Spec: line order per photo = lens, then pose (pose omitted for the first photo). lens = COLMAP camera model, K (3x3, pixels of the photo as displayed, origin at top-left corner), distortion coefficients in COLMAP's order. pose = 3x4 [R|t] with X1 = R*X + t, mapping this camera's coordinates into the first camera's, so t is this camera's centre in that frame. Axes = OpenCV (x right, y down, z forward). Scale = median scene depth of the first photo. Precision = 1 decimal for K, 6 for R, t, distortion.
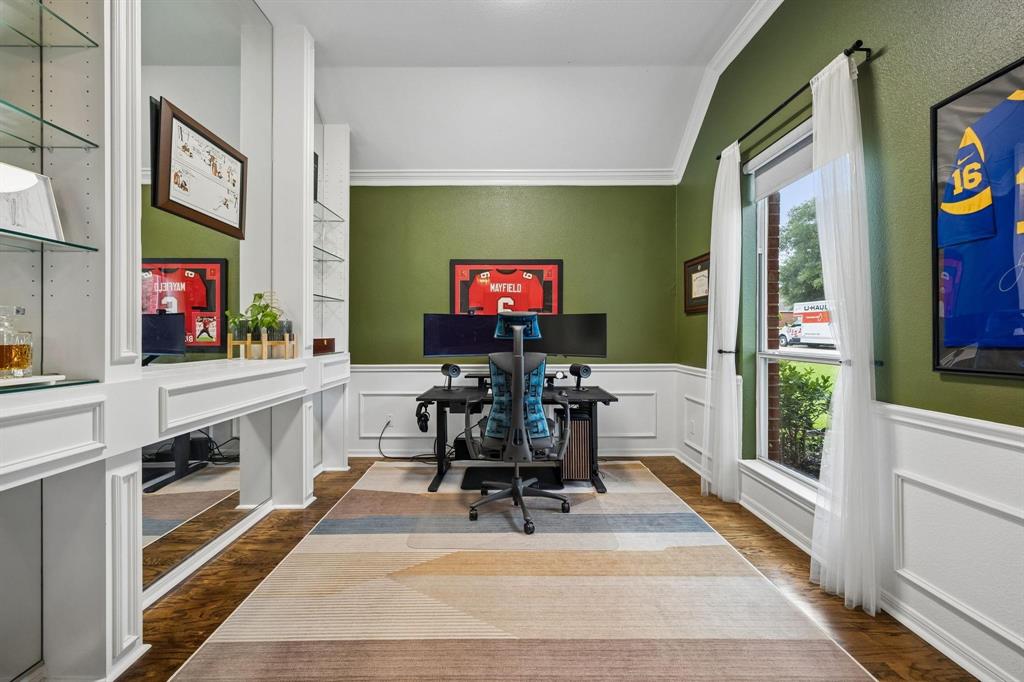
lens RADIAL K [[390.2, 0, 508.4], [0, 390.2, 334.3], [0, 0, 1]] dist [-0.000064, -0.000436]
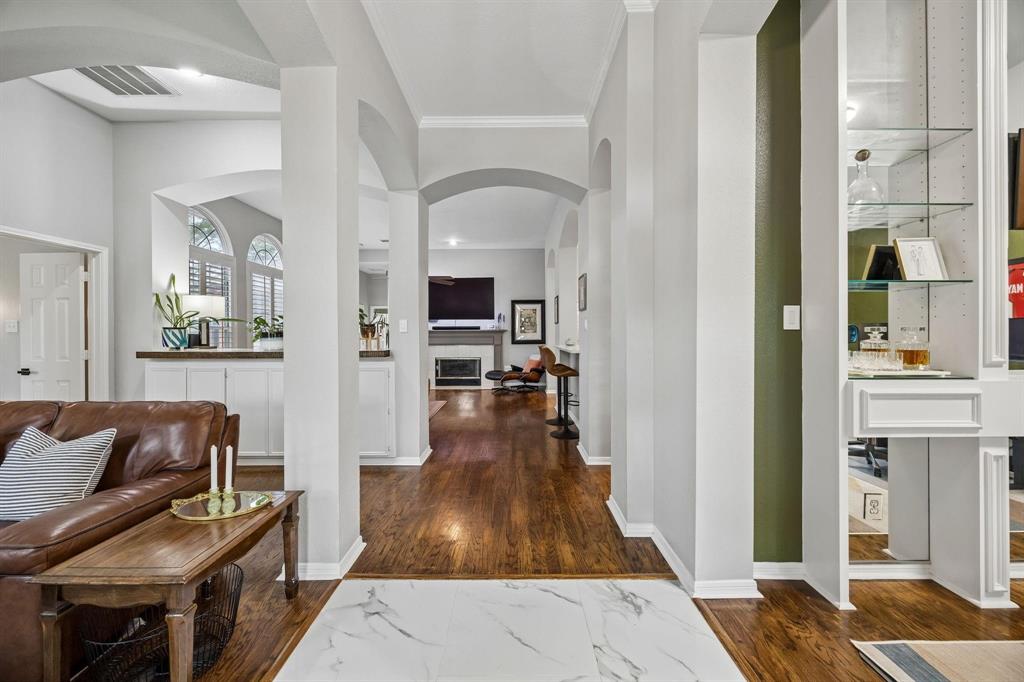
lens RADIAL K [[390.2, 0, 509.0], [0, 390.2, 338.7], [0, 0, 1]] dist [-0.000064, -0.000436]
pose [[-0.024115, -0.000193, -0.999709, 0.331775], [0.001549, 0.999999, -0.000230, -0.018854], [0.999708, -0.001554, -0.024115, -0.566582]]
